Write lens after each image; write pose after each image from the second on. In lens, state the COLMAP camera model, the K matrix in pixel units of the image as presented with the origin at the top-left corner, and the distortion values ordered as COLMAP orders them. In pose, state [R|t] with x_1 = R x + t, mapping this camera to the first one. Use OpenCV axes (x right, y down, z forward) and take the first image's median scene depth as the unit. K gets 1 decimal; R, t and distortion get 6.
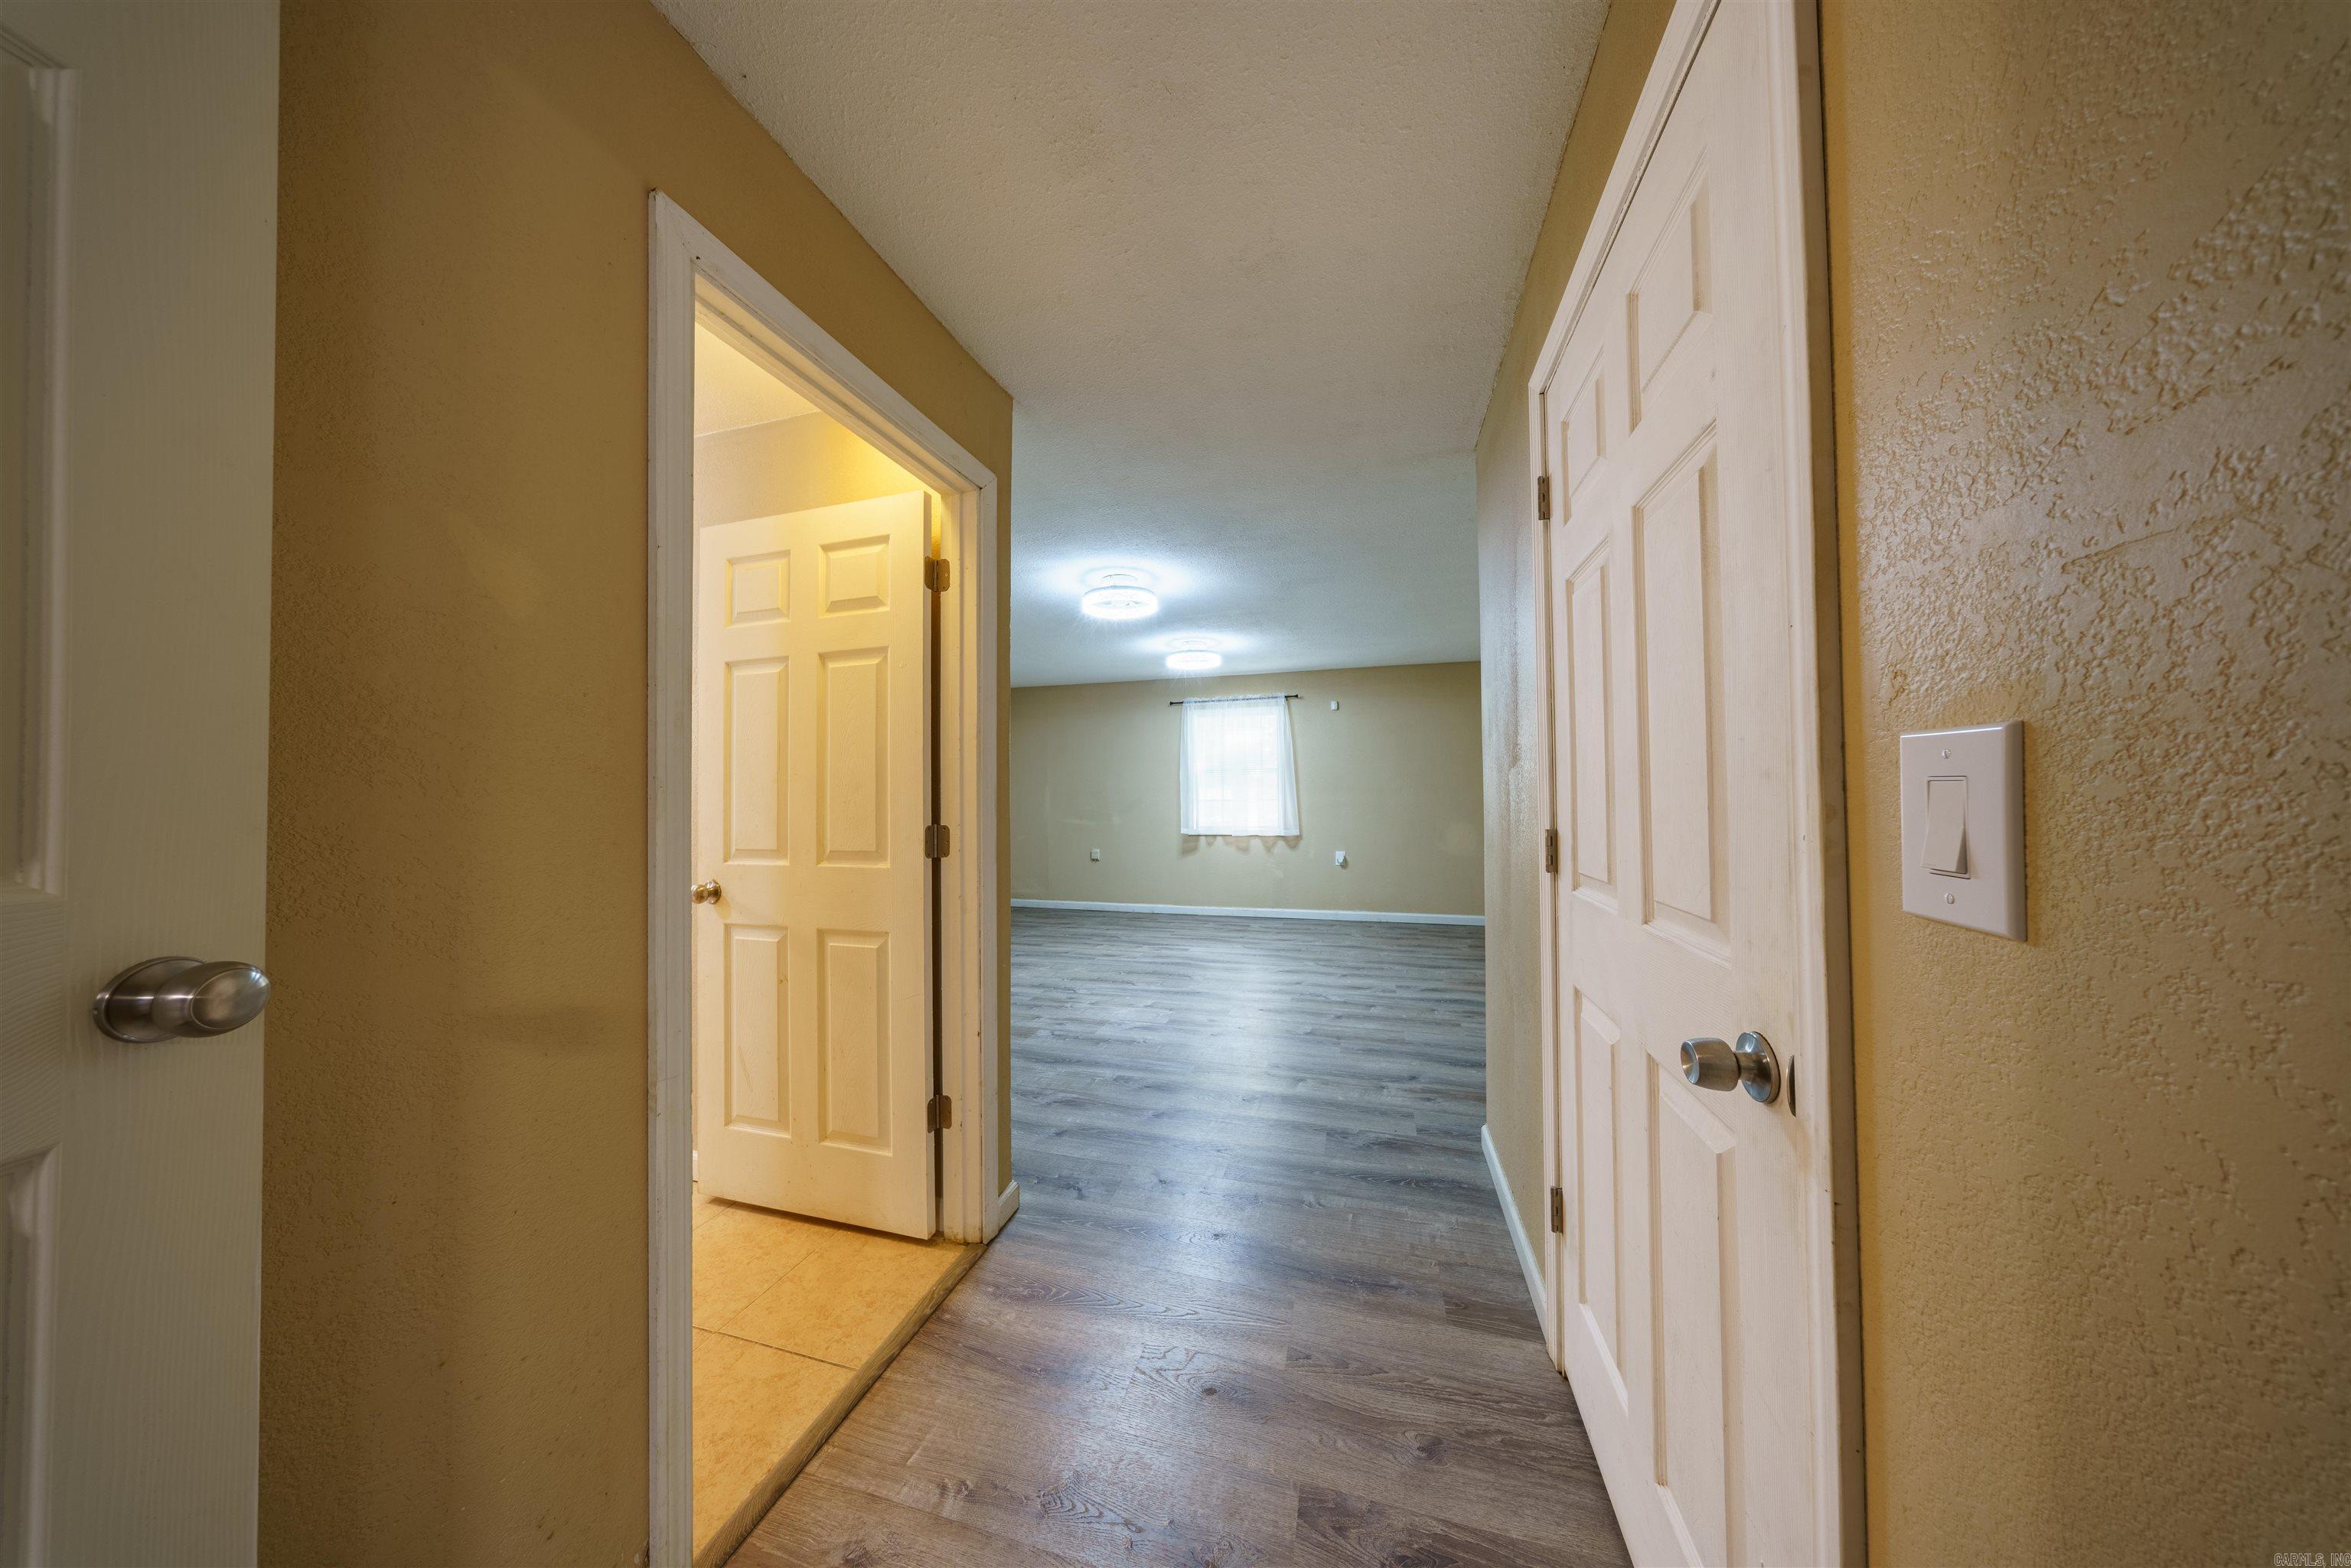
lens RADIAL K [[671.7, 0, 1173.7], [0, 671.7, 783.2], [0, 0, 1]] dist [-0.010265, 0.002306]
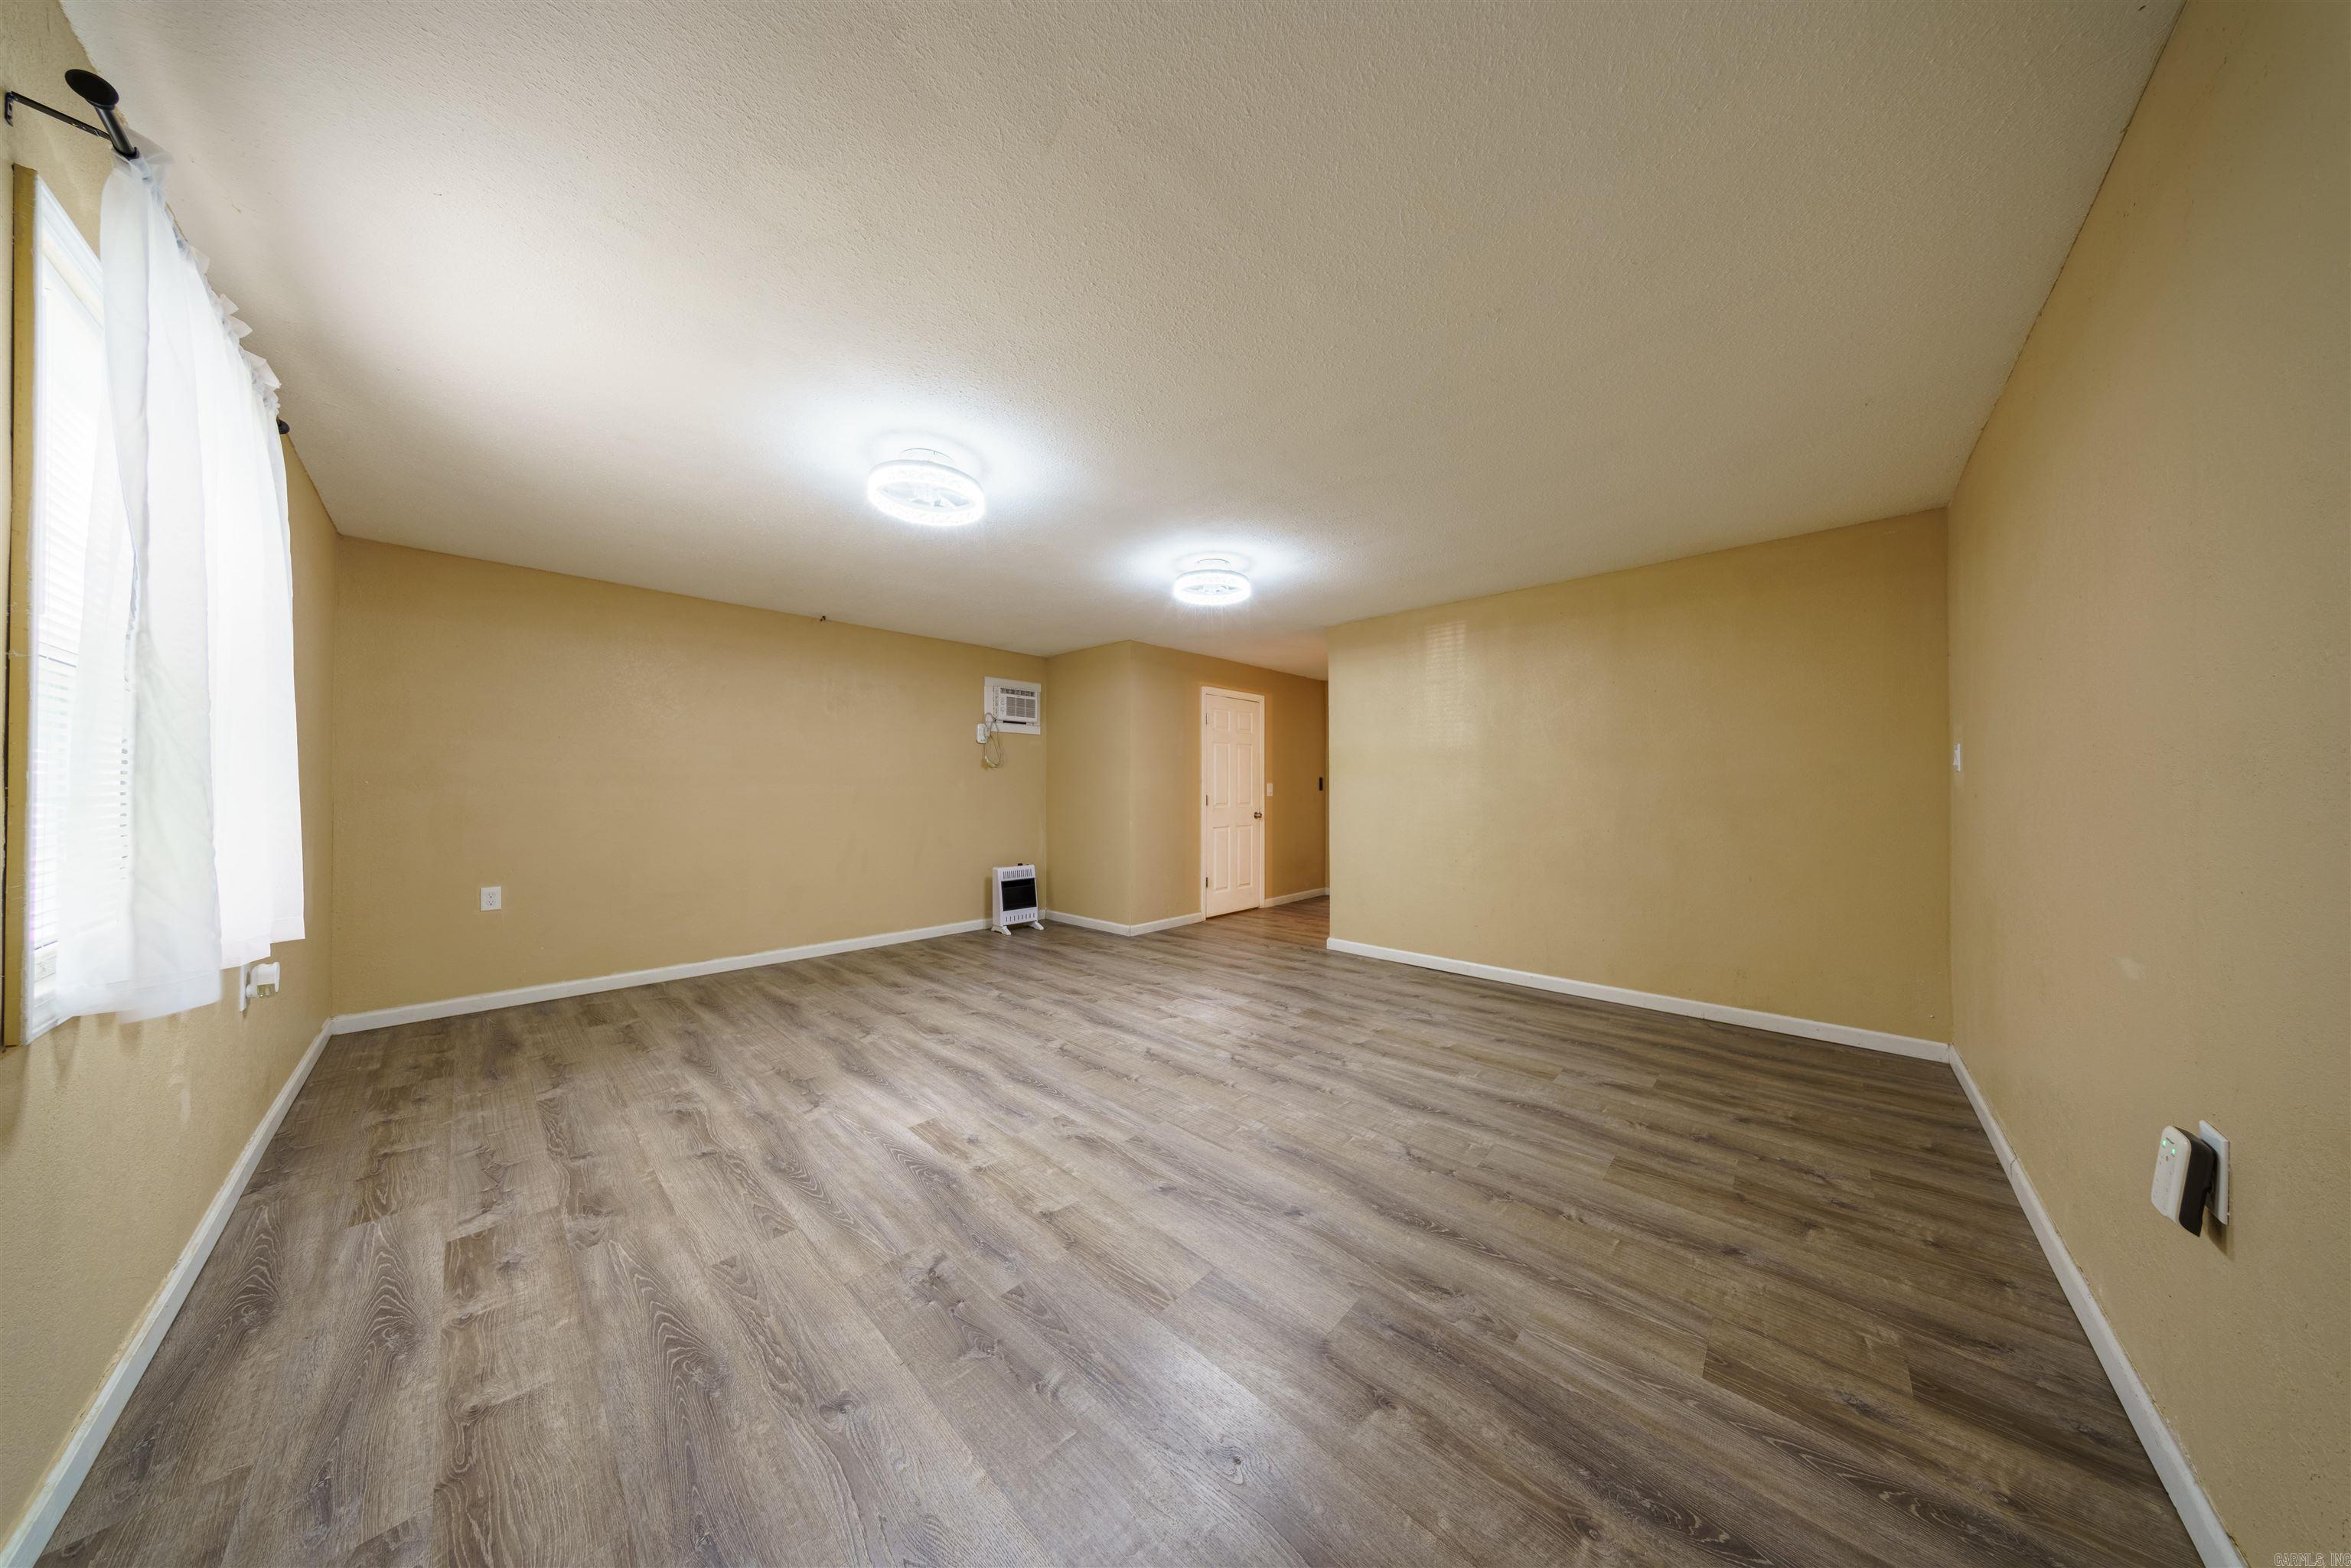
lens RADIAL K [[671.7, 0, 1173.7], [0, 671.7, 783.2], [0, 0, 1]] dist [-0.010265, 0.002306]
pose [[-0.886380, 0.012041, 0.462802, -0.398864], [-0.002009, 0.999552, -0.029853, 0.039332], [-0.462955, -0.027391, -0.885959, 1.565801]]
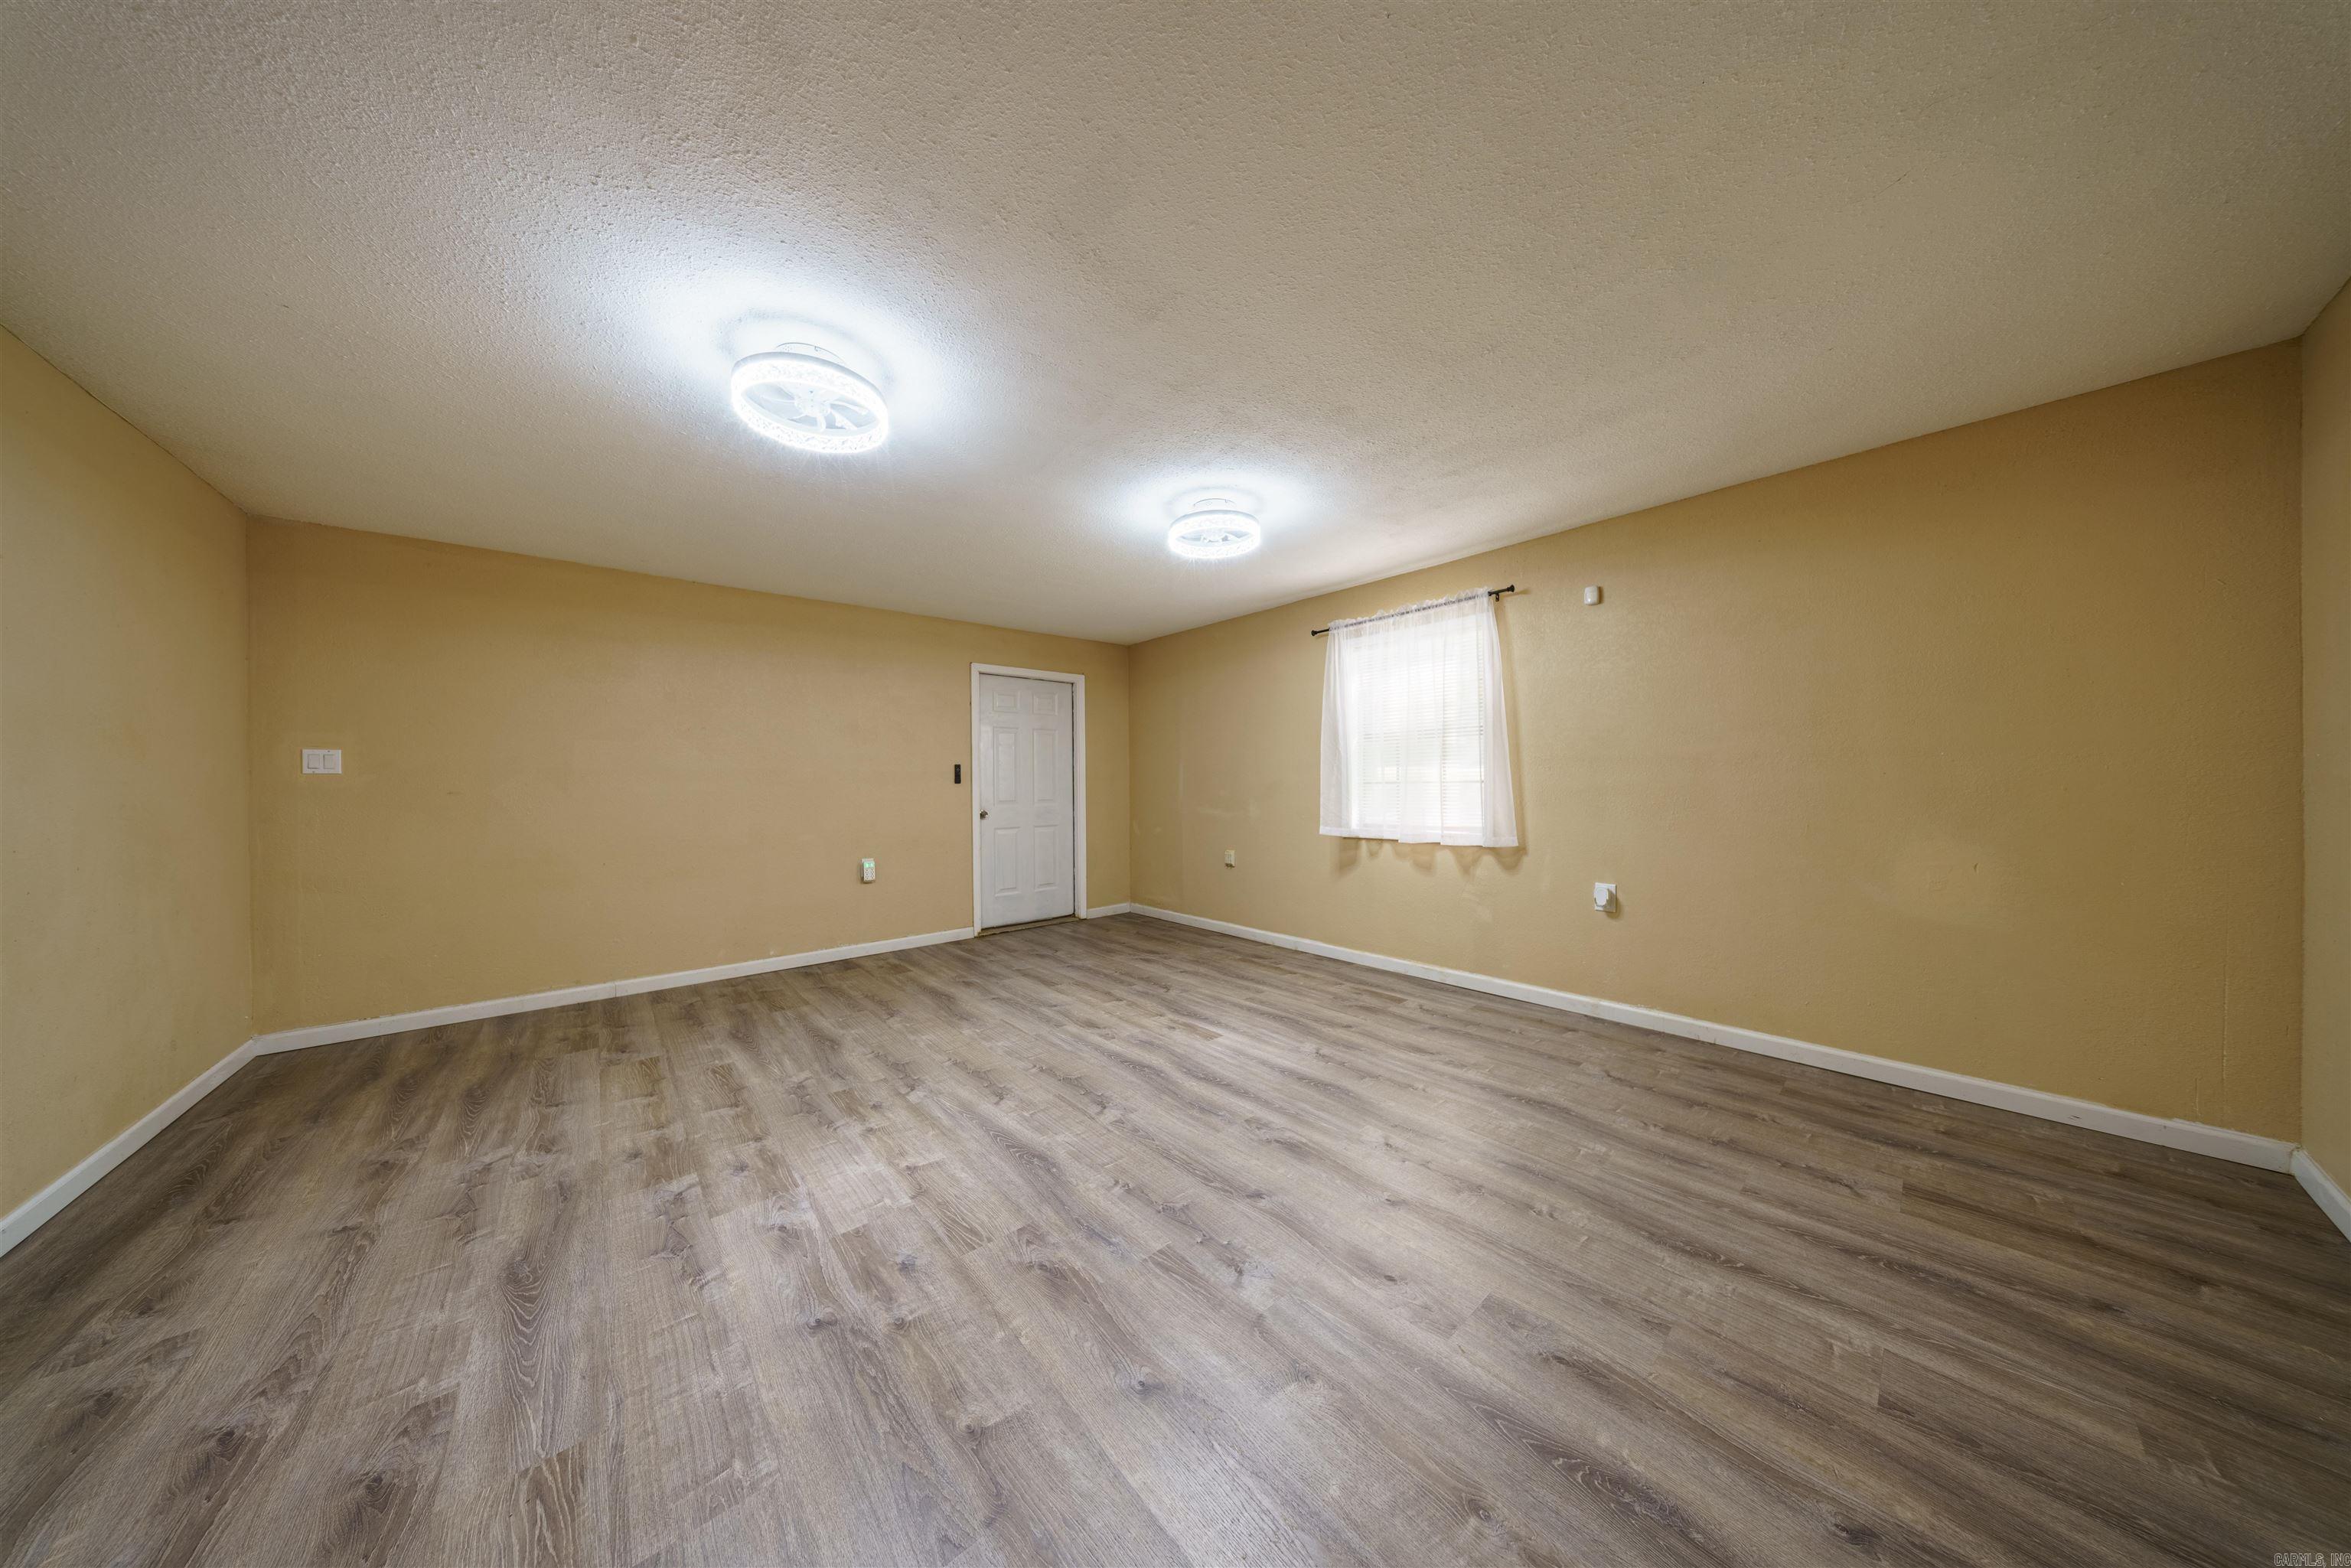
lens RADIAL K [[671.7, 0, 1173.7], [0, 671.7, 783.2], [0, 0, 1]] dist [-0.010265, 0.002306]
pose [[0.836107, -0.001222, -0.548565, 0.368682], [0.013940, 0.999722, 0.019021, 0.017562], [0.548389, -0.023551, 0.835892, 0.588196]]
